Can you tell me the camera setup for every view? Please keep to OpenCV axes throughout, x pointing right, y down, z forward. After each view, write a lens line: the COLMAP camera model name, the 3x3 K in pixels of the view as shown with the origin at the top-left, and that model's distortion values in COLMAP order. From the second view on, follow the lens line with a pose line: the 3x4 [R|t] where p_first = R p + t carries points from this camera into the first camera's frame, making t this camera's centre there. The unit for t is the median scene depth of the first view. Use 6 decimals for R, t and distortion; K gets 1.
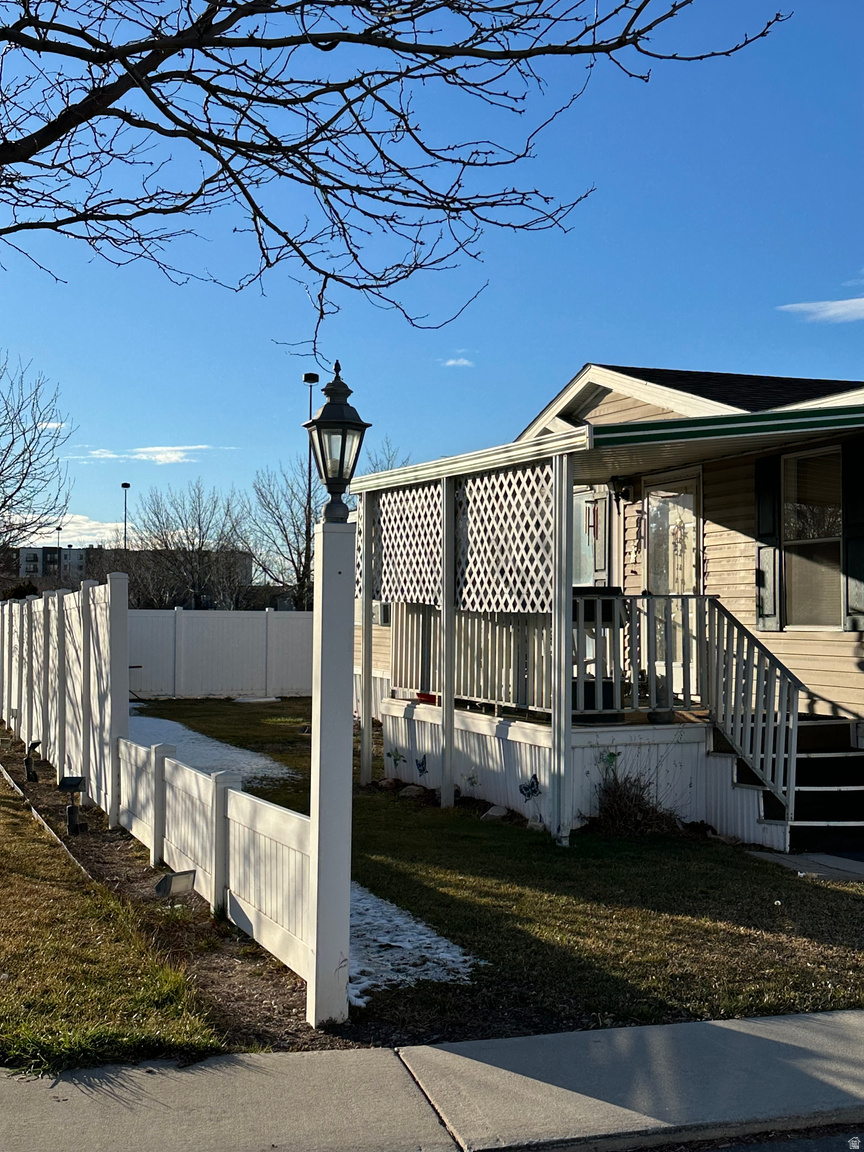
lens RADIAL K [[1439.2, 0, 430.1], [0, 1439.2, 586.1], [0, 0, 1]] dist [0.203822, -0.447904]
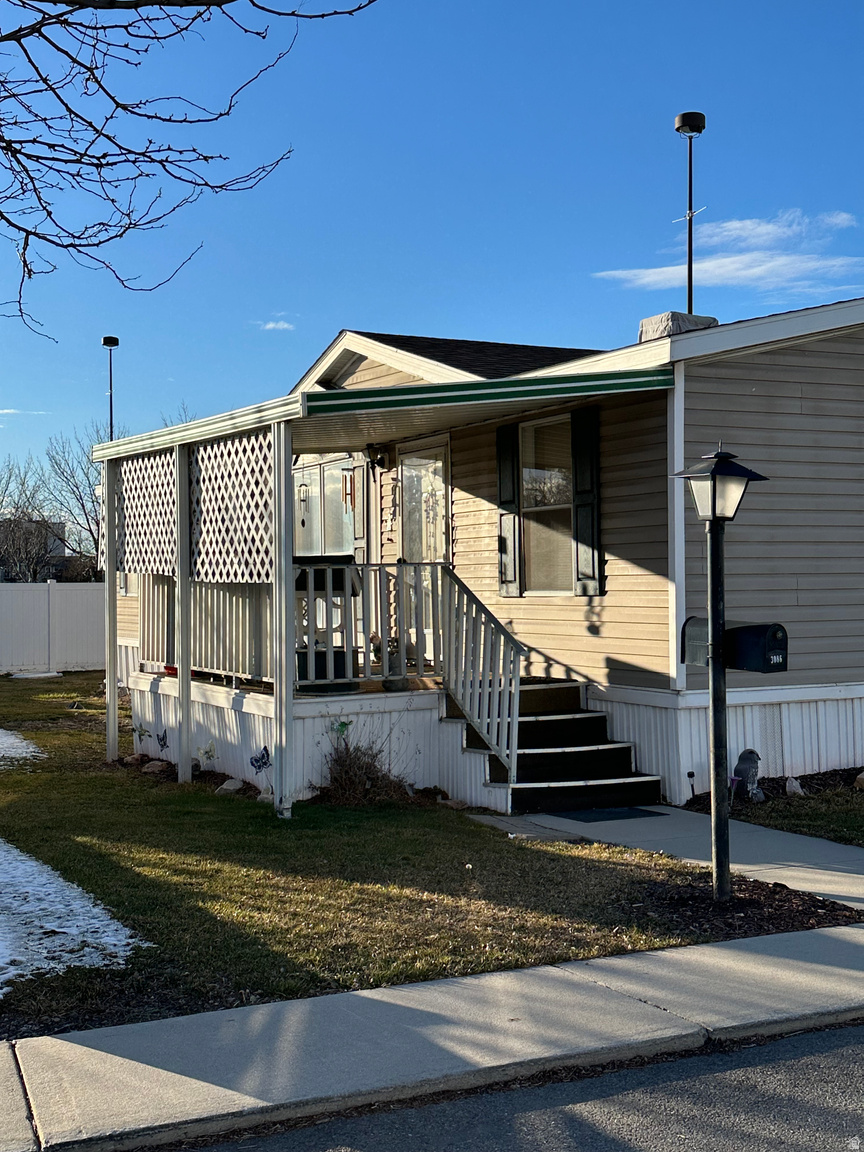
lens RADIAL K [[1439.2, 0, 430.1], [0, 1439.2, 586.1], [0, 0, 1]] dist [0.203822, -0.447904]
pose [[0.993267, -0.015074, 0.114866, 0.070840], [0.012404, 0.999637, 0.023926, -0.001527], [-0.115185, -0.022340, 0.993093, 0.006803]]
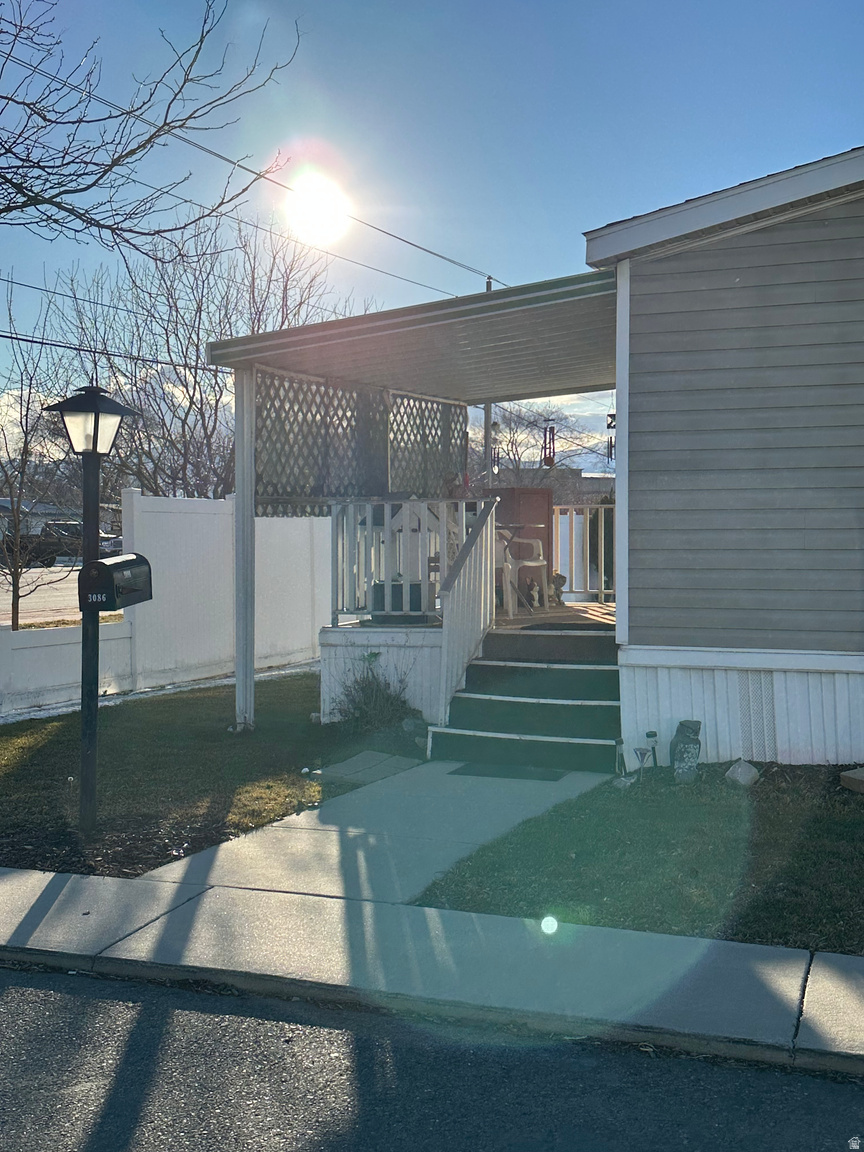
lens RADIAL K [[1437.0, 0, 432.0], [0, 1437.0, 576.0], [0, 0, 1]] dist [0.115085, -0.014962]
pose [[0.752991, 0.017343, -0.657802, 0.813960], [0.019701, 0.998610, 0.048880, 0.010994], [0.657736, -0.049765, 0.751603, 0.253174]]
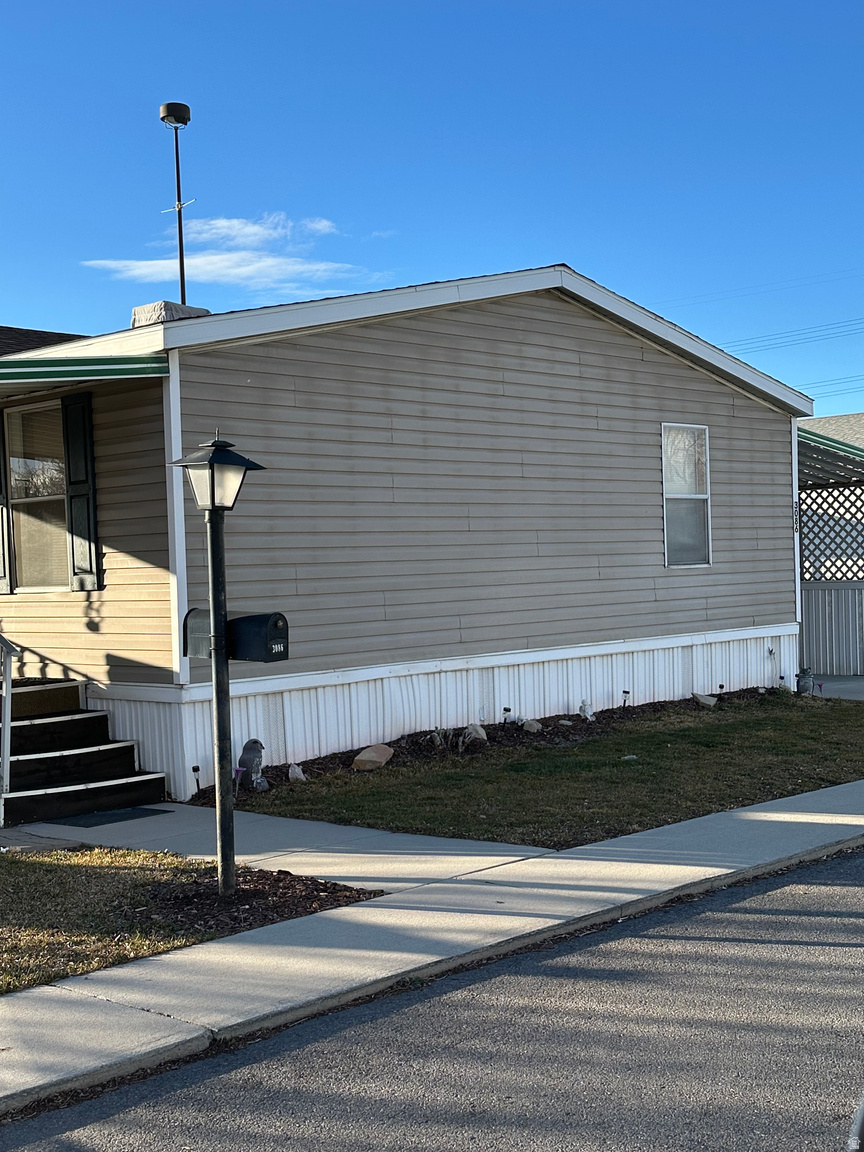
lens RADIAL K [[1439.2, 0, 430.1], [0, 1439.2, 586.1], [0, 0, 1]] dist [0.203822, -0.447904]
pose [[0.897534, -0.038620, 0.439251, 0.076508], [0.026132, 0.999065, 0.034444, 0.000262], [-0.440170, -0.019437, 0.897704, 0.022412]]
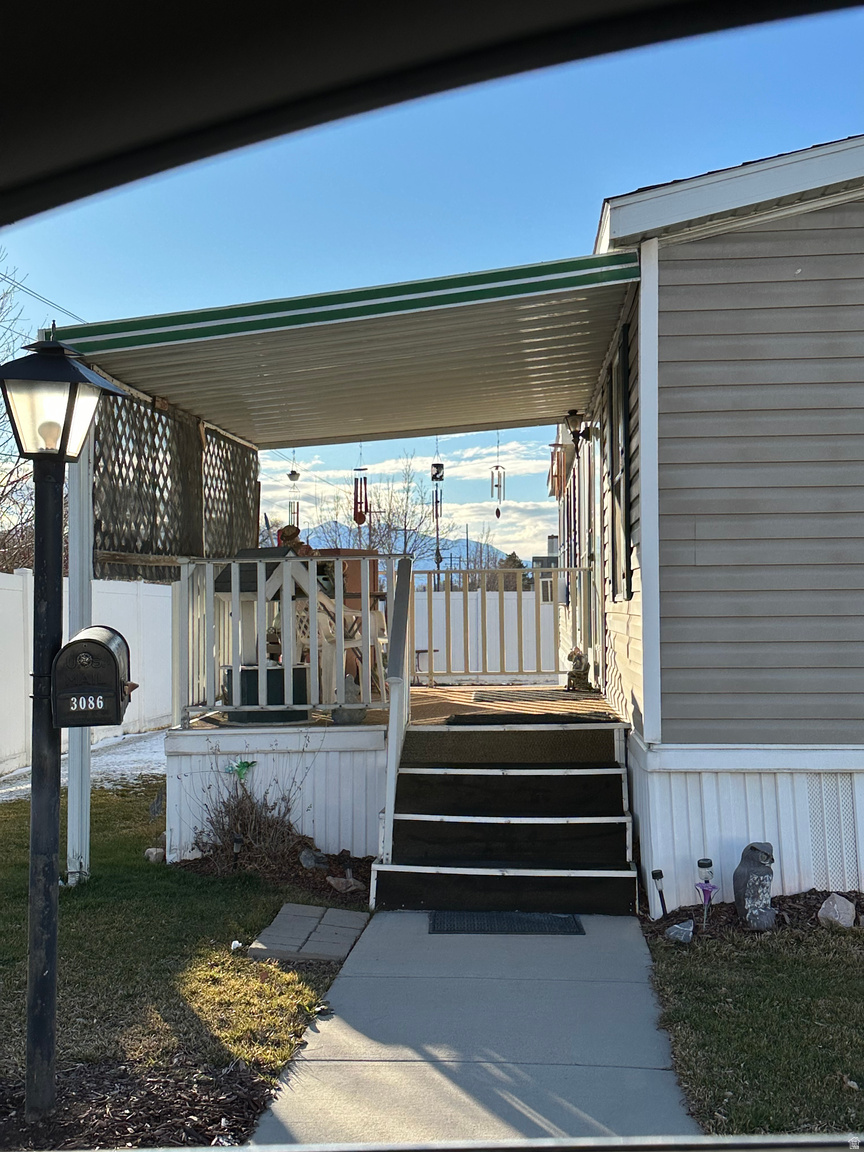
lens RADIAL K [[1439.2, 0, 430.1], [0, 1439.2, 586.1], [0, 0, 1]] dist [0.203822, -0.447904]
pose [[0.912496, -0.016873, -0.408737, 0.519950], [0.021432, 0.999749, 0.006575, 0.018521], [0.408523, -0.014760, 0.912629, 0.332939]]
